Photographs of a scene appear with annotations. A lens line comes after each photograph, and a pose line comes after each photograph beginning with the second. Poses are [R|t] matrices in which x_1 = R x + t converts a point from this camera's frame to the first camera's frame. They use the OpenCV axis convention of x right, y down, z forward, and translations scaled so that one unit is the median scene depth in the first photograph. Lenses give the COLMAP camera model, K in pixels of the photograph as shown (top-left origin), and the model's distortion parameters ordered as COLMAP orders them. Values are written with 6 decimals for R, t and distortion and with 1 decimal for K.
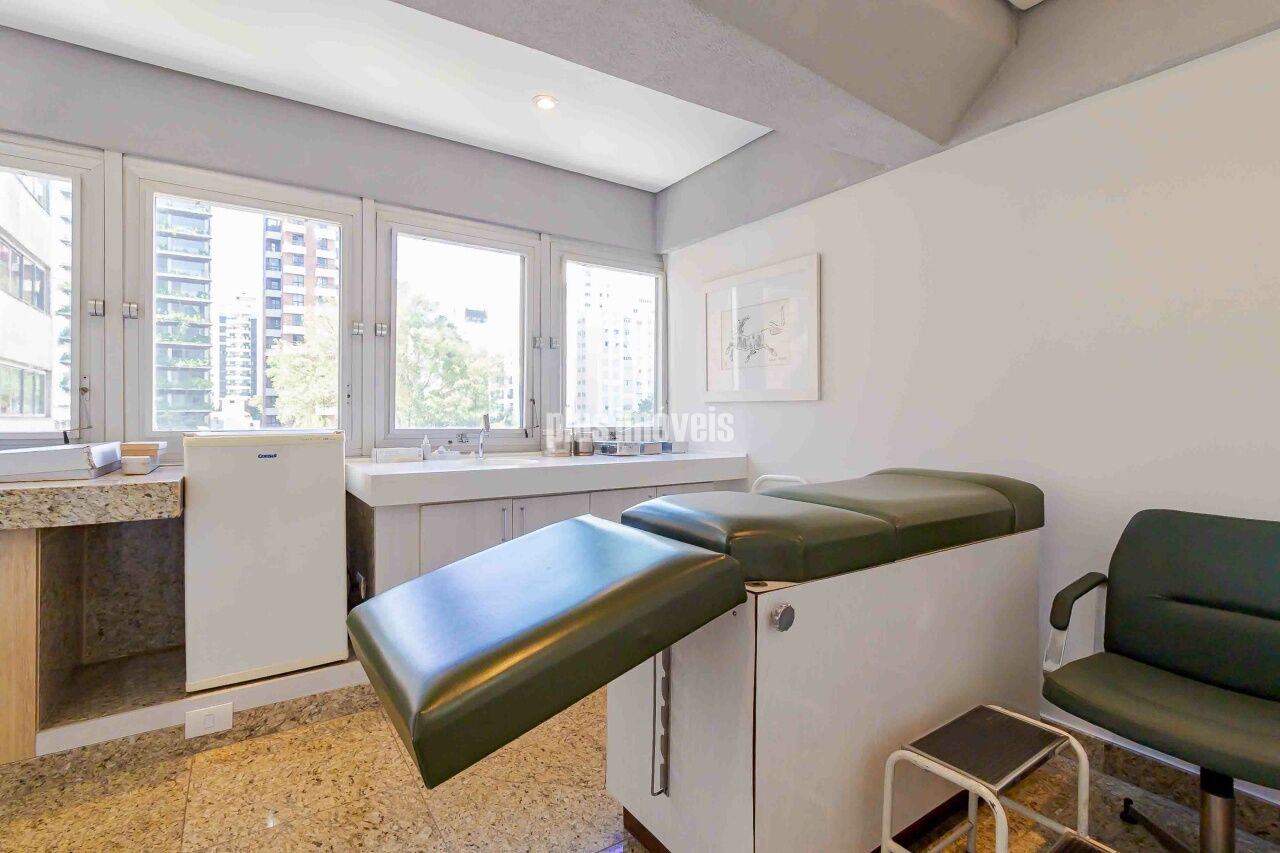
lens RADIAL K [[601.7, 0, 643.9], [0, 601.7, 414.4], [0, 0, 1]] dist [-0.001180, -0.000042]
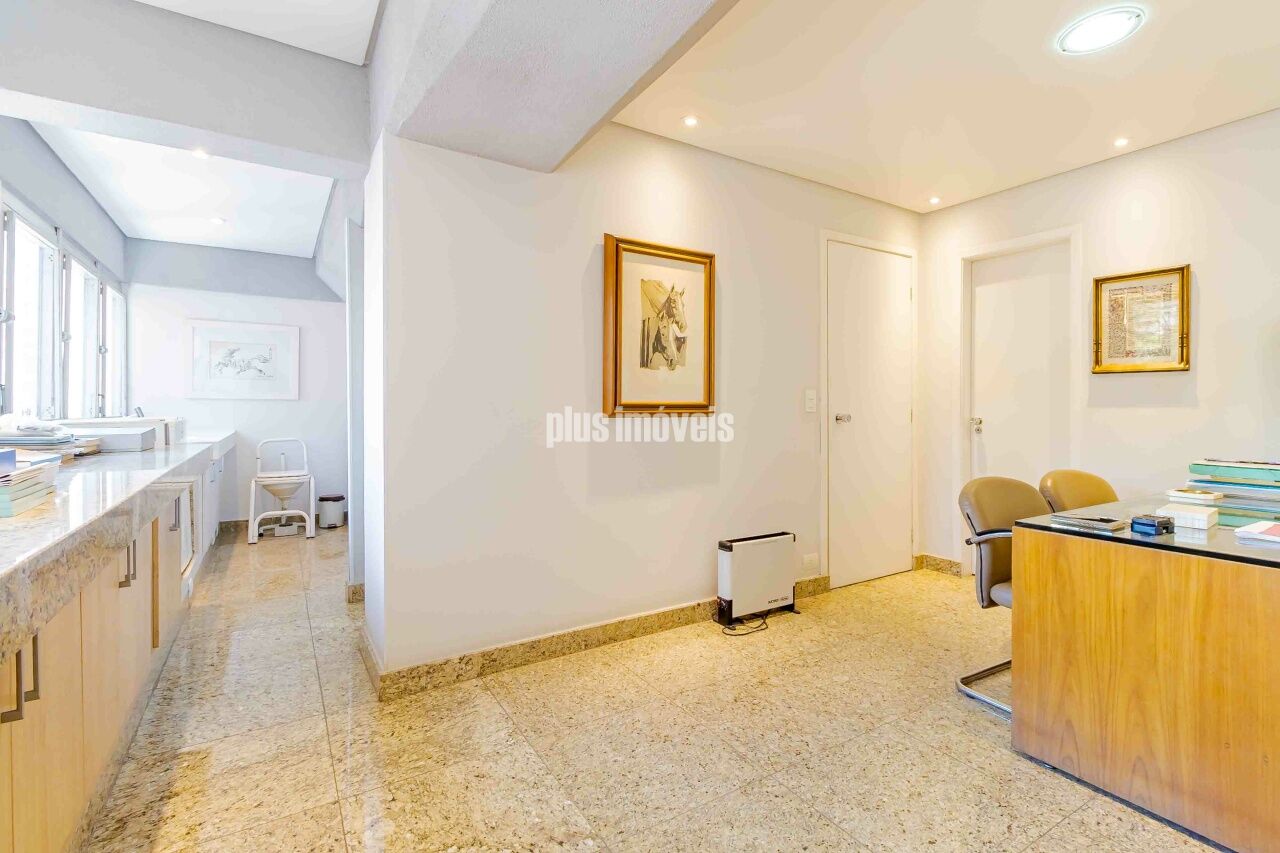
lens RADIAL K [[601.7, 0, 643.9], [0, 601.7, 414.4], [0, 0, 1]] dist [-0.001180, -0.000042]
pose [[0.048816, -0.008071, 0.998775, -1.548952], [-0.005321, 0.999951, 0.008341, 0.001906], [-0.998794, -0.005721, 0.048771, -0.242205]]
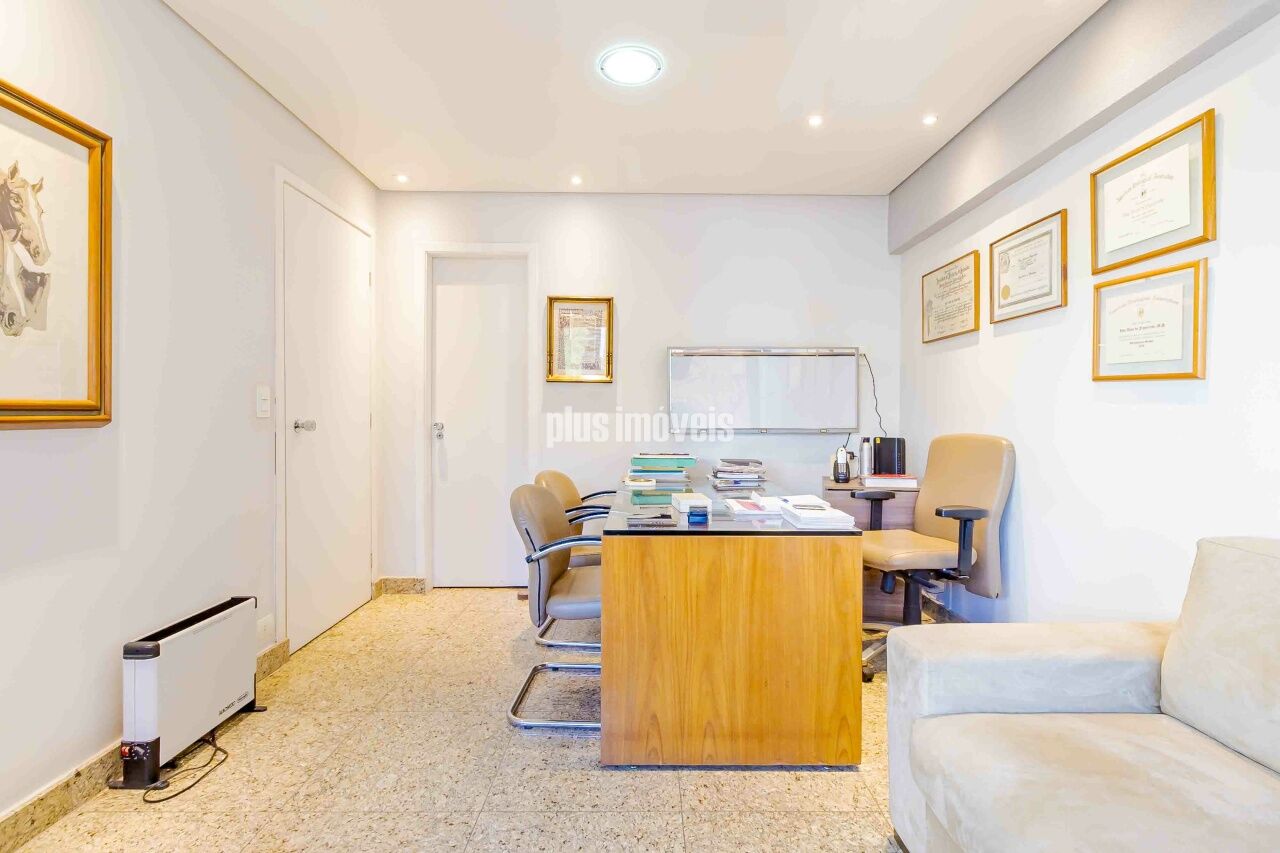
lens RADIAL K [[594.9, 0, 661.2], [0, 594.9, 419.5], [0, 0, 1]] dist [-0.002200, 0.000321]
pose [[-0.834917, -0.007215, 0.550329, -1.282675], [-0.005046, 0.999972, 0.005454, 0.001039], [-0.550353, 0.001777, -0.834930, -0.131480]]
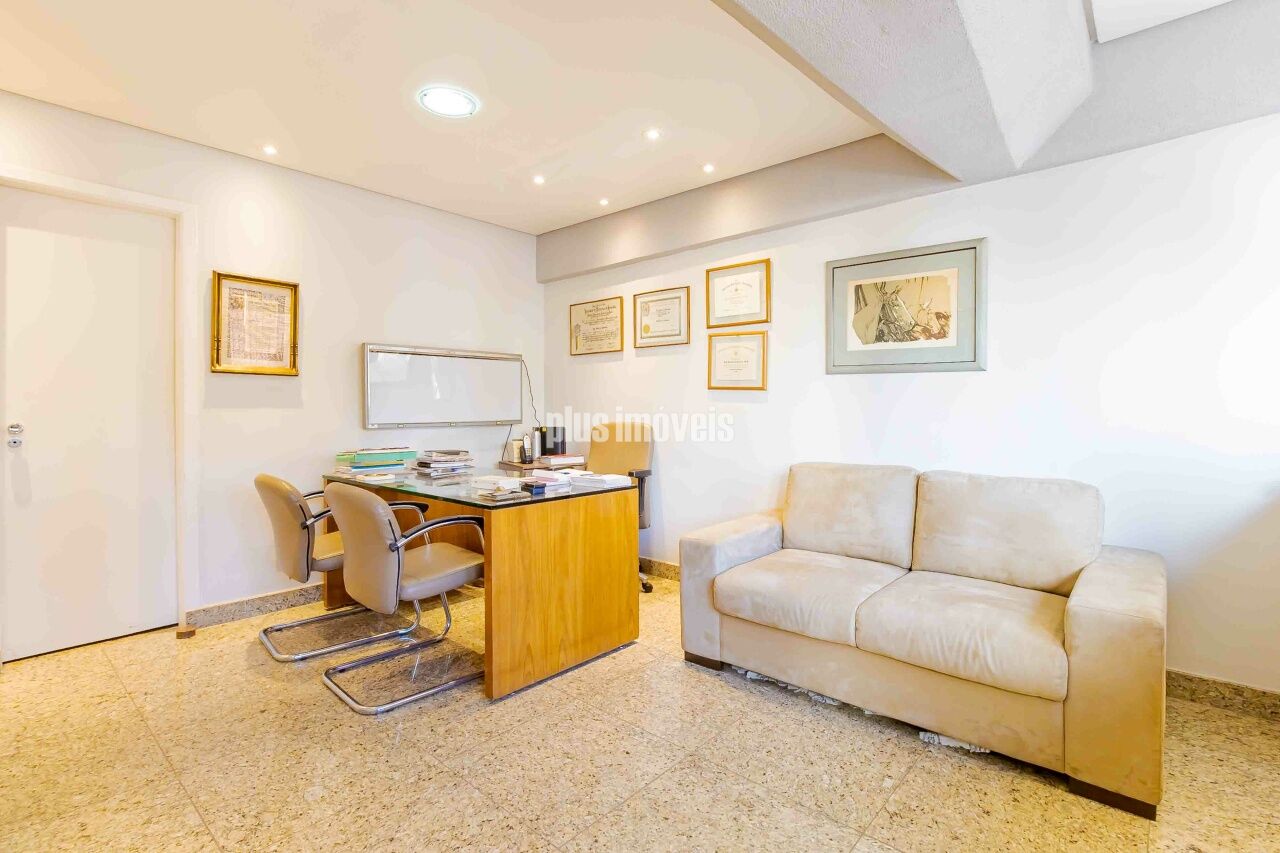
lens RADIAL K [[591.7, 0, 659.1], [0, 591.7, 410.8], [0, 0, 1]] dist [0.000723, -0.000004]
pose [[-0.966048, 0.003337, -0.258342, -0.915470], [0.003401, 0.999994, 0.000197, 0.001010], [0.258341, -0.000688, -0.966054, 0.150028]]
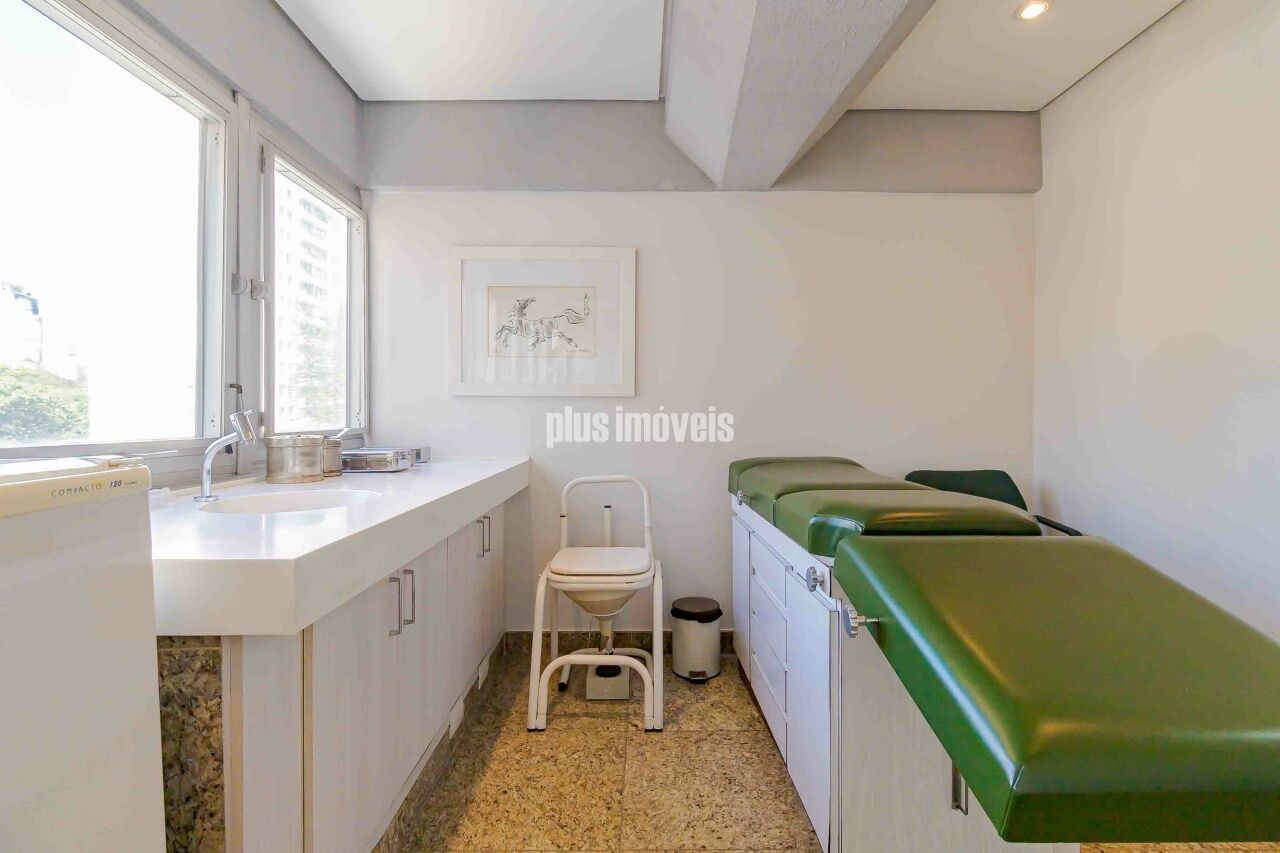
lens RADIAL K [[601.7, 0, 643.9], [0, 601.7, 414.4], [0, 0, 1]] dist [-0.001180, -0.000042]
pose [[0.556379, -0.004115, 0.830919, -0.478412], [-0.000931, 0.999984, 0.005575, -0.000960], [-0.830928, -0.003876, 0.556366, 0.405920]]
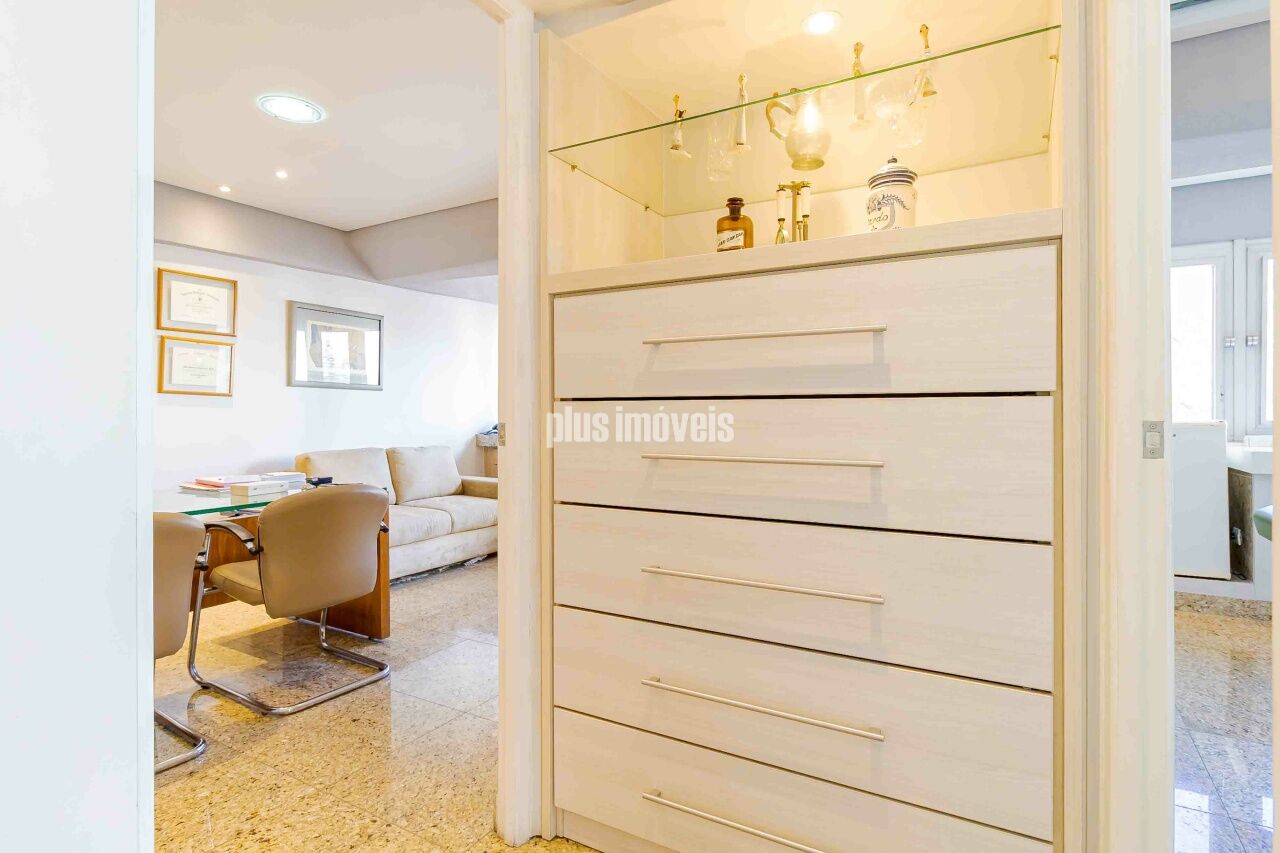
lens RADIAL K [[653.5, 0, 650.1], [0, 653.5, 413.9], [0, 0, 1]] dist [-0.002993, -0.000580]
pose [[0.435630, -0.000146, -0.900126, 0.225736], [0.005635, 0.999981, 0.002565, 0.000040], [0.900108, -0.006190, 0.435623, -0.683199]]
